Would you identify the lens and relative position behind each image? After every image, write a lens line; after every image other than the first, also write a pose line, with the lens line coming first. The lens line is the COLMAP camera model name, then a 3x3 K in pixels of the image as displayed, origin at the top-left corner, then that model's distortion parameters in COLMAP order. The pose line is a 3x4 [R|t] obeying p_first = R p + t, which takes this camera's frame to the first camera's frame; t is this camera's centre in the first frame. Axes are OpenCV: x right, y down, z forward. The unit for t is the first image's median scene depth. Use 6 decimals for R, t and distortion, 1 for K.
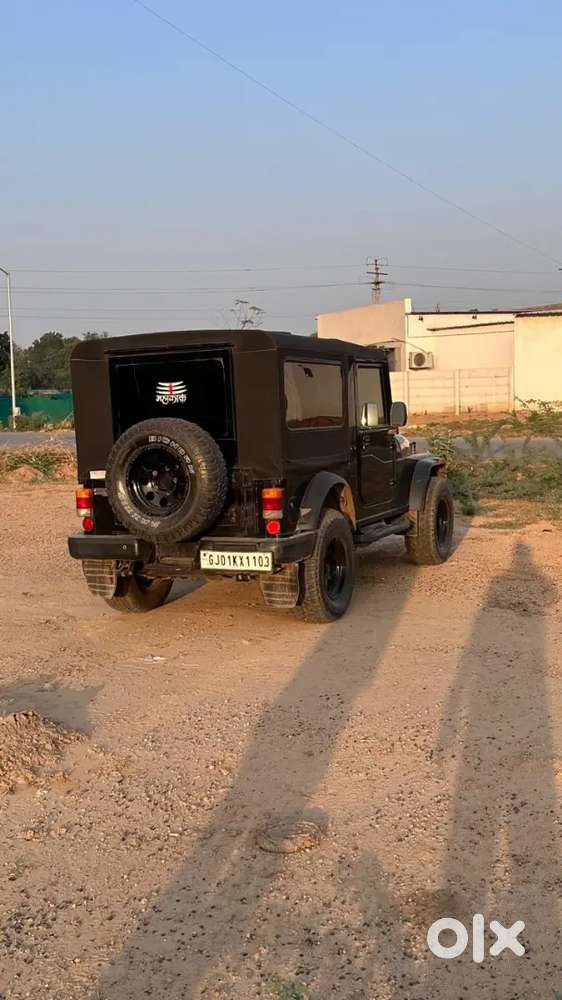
lens RADIAL K [[1056.0, 0, 246.7], [0, 1056.0, 506.0], [0, 0, 1]] dist [0.063019, 0.000000]
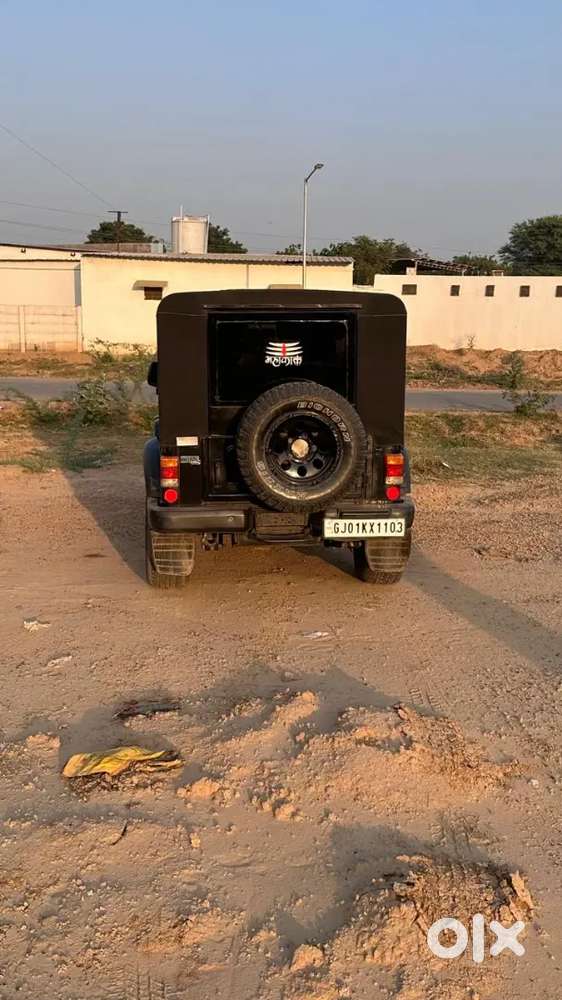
lens RADIAL K [[1056.0, 0, 261.6], [0, 1056.0, 510.2], [0, 0, 1]] dist [0.063019, 0.000000]
pose [[0.857951, -0.049180, 0.511372, -0.582426], [0.014523, 0.997331, 0.071550, -0.036183], [-0.513526, -0.053960, 0.856376, 0.194594]]
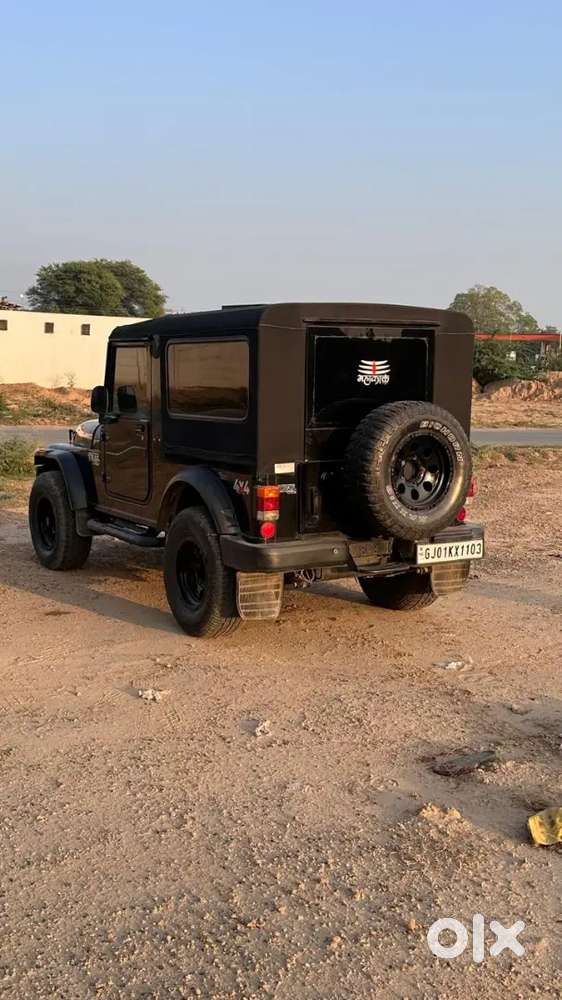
lens RADIAL K [[1056.0, 0, 287.2], [0, 1056.0, 505.0], [0, 0, 1]] dist [0.063019, 0.000000]
pose [[0.534919, -0.061779, 0.842642, -0.873235], [0.047357, 0.997948, 0.043102, -0.037914], [-0.843575, 0.016849, 0.536747, 0.589382]]
